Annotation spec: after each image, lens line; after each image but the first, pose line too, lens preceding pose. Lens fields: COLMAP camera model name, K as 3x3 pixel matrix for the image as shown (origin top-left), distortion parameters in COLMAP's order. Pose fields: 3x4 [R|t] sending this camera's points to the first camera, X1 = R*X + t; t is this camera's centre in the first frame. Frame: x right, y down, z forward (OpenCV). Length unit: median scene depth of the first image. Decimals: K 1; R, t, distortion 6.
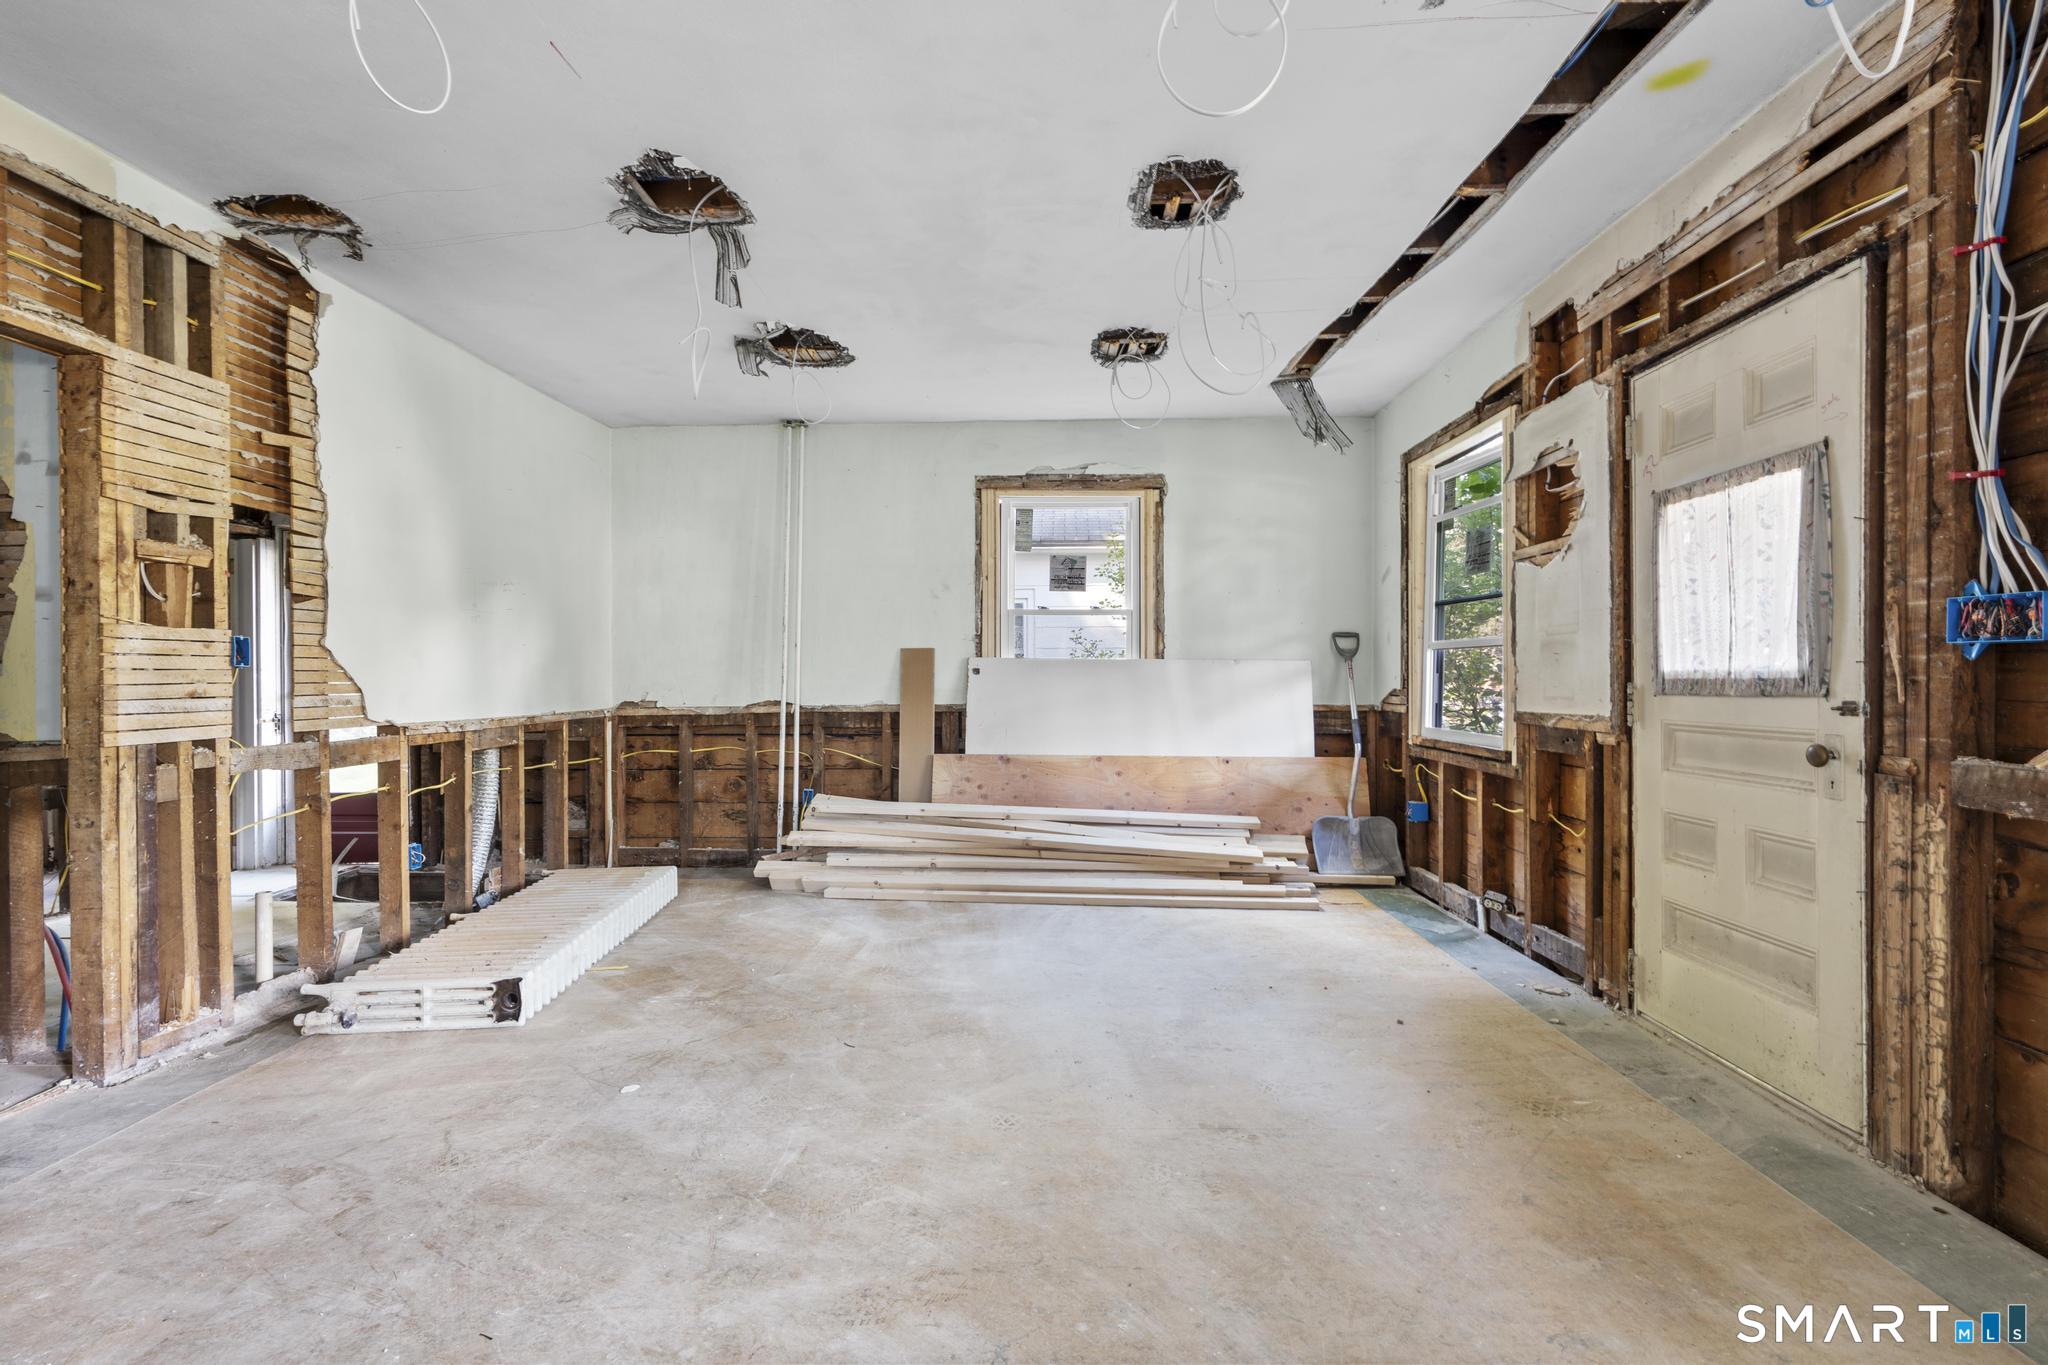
lens RADIAL K [[918.5, 0, 1027.7], [0, 918.5, 682.6], [0, 0, 1]] dist [-0.011153, 0.005493]
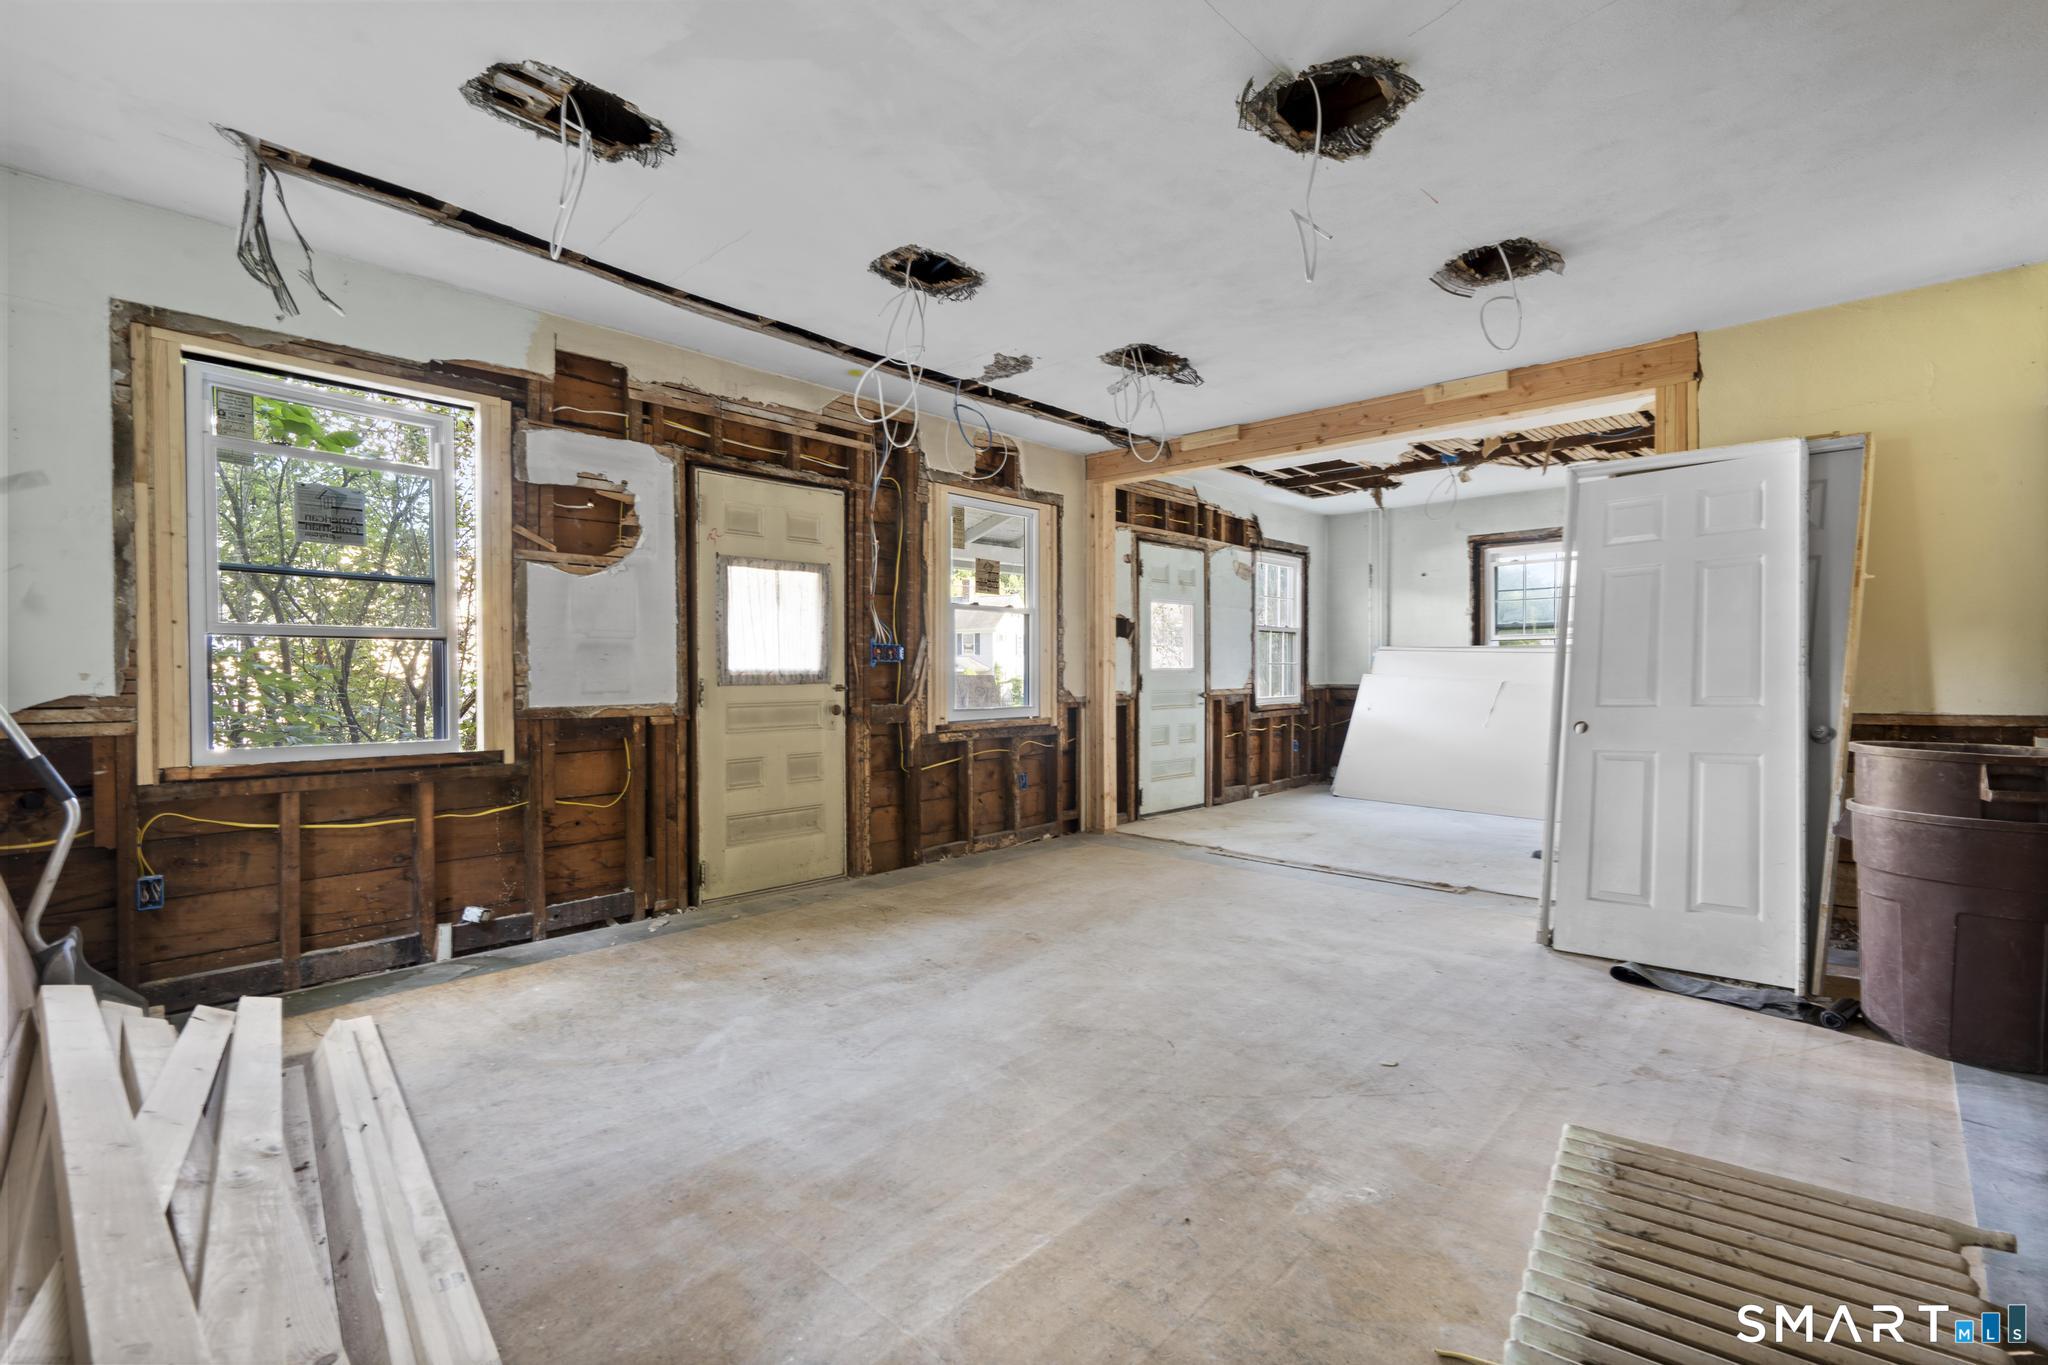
lens RADIAL K [[918.5, 0, 1023.2], [0, 918.5, 680.6], [0, 0, 1]] dist [-0.011153, 0.005493]
pose [[-0.741379, -0.000509, 0.671087, -0.634127], [0.008013, 0.999922, 0.009611, -0.005181], [-0.671039, 0.012503, -0.741317, 1.573782]]
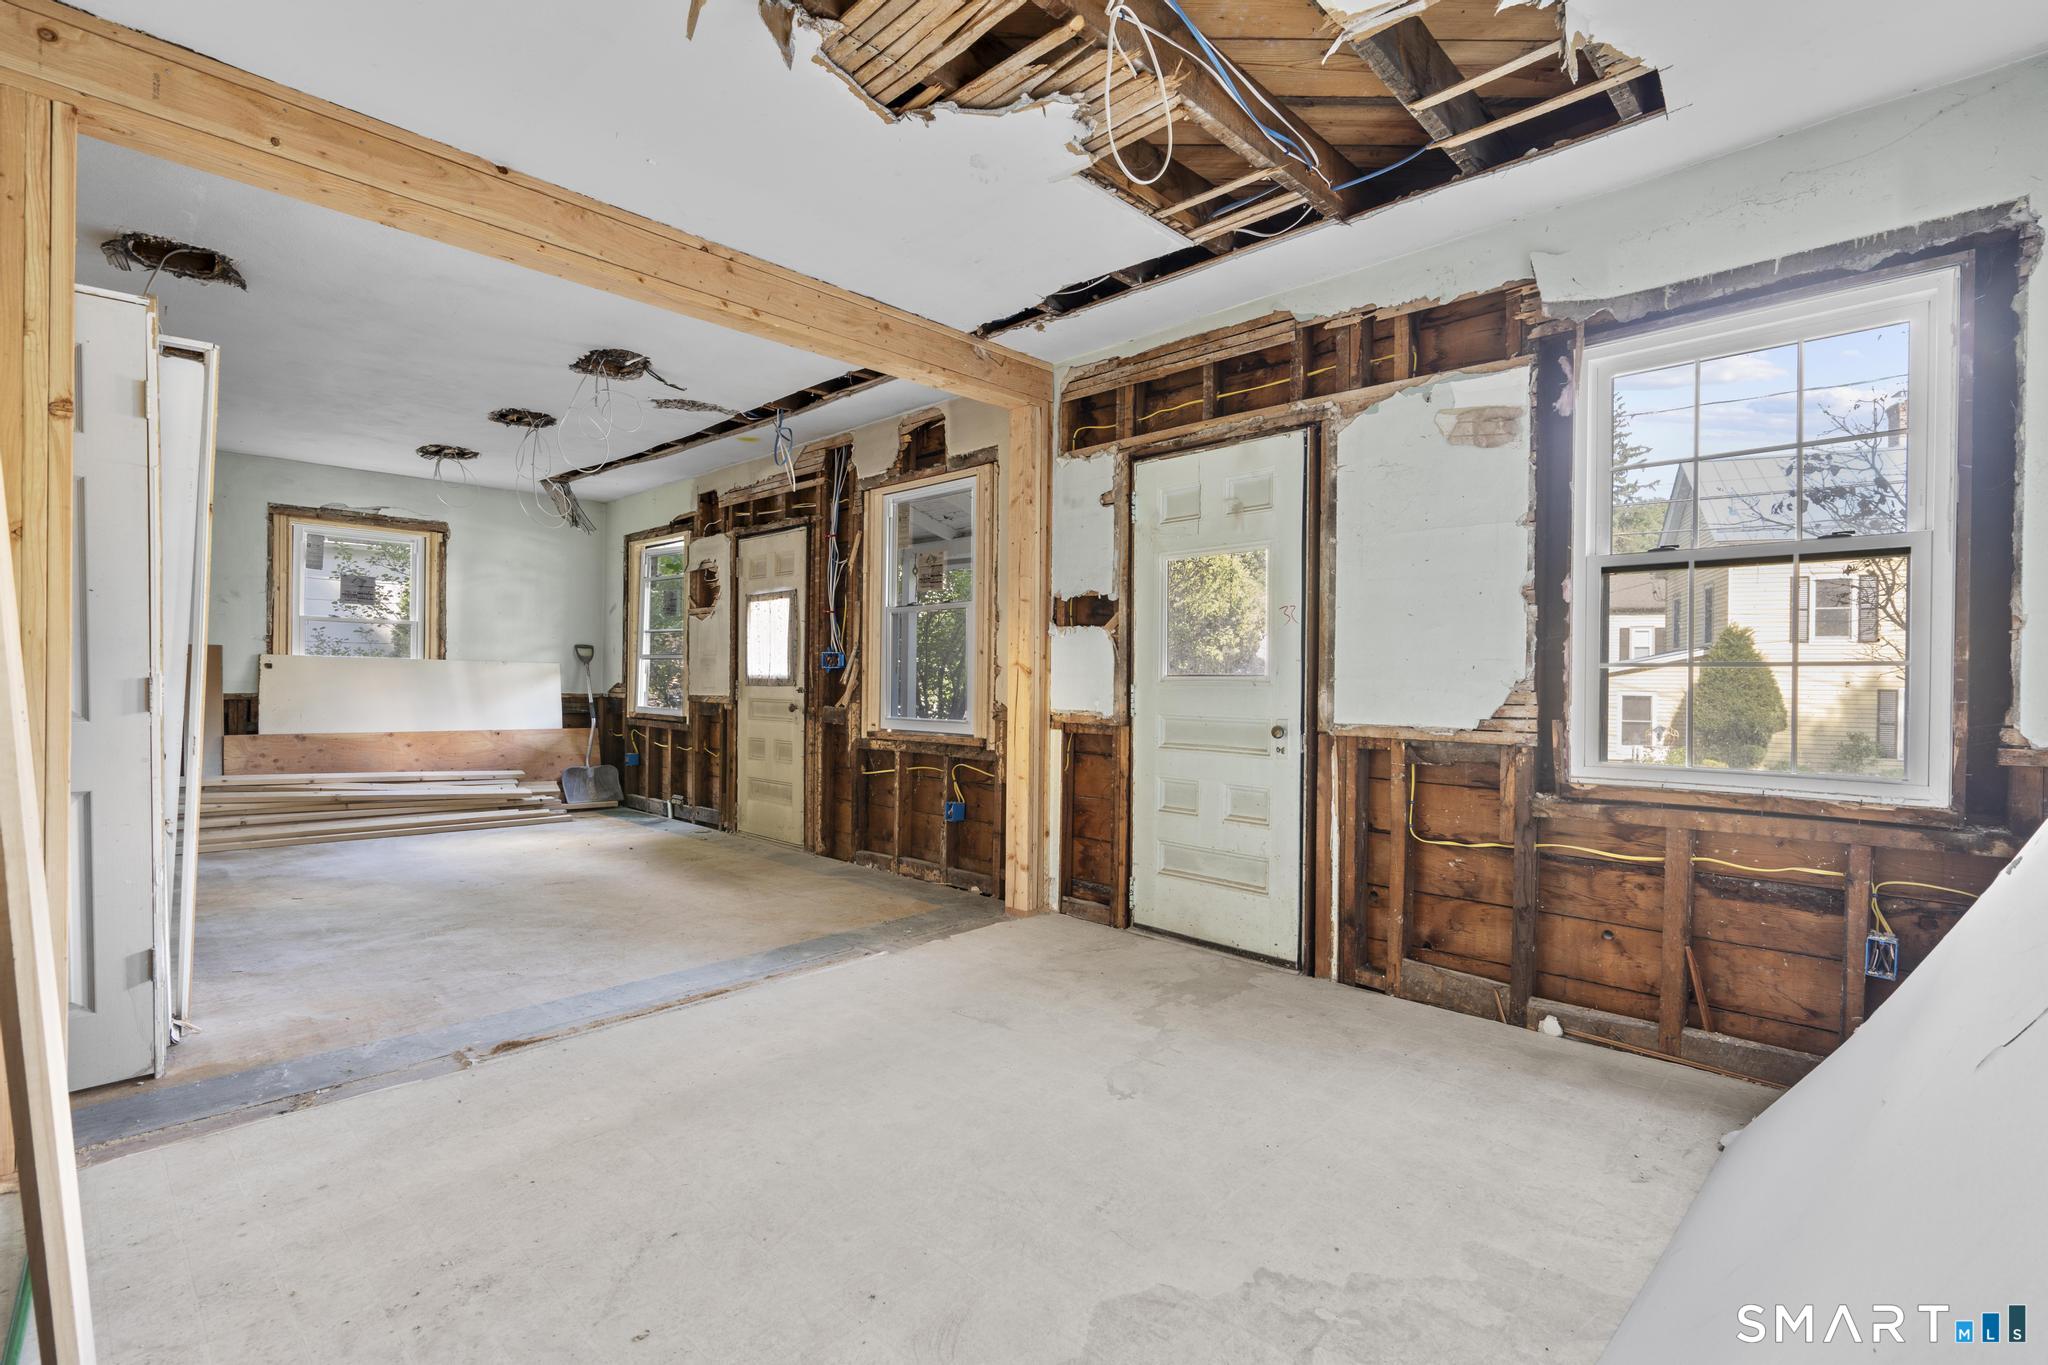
lens RADIAL K [[918.5, 0, 1027.0], [0, 918.5, 683.5], [0, 0, 1]] dist [-0.011153, 0.005493]
pose [[0.675486, 0.007378, 0.737336, -0.440821], [-0.010474, 0.999945, -0.000411, 0.001716], [-0.737298, -0.007446, 0.675526, -0.894435]]
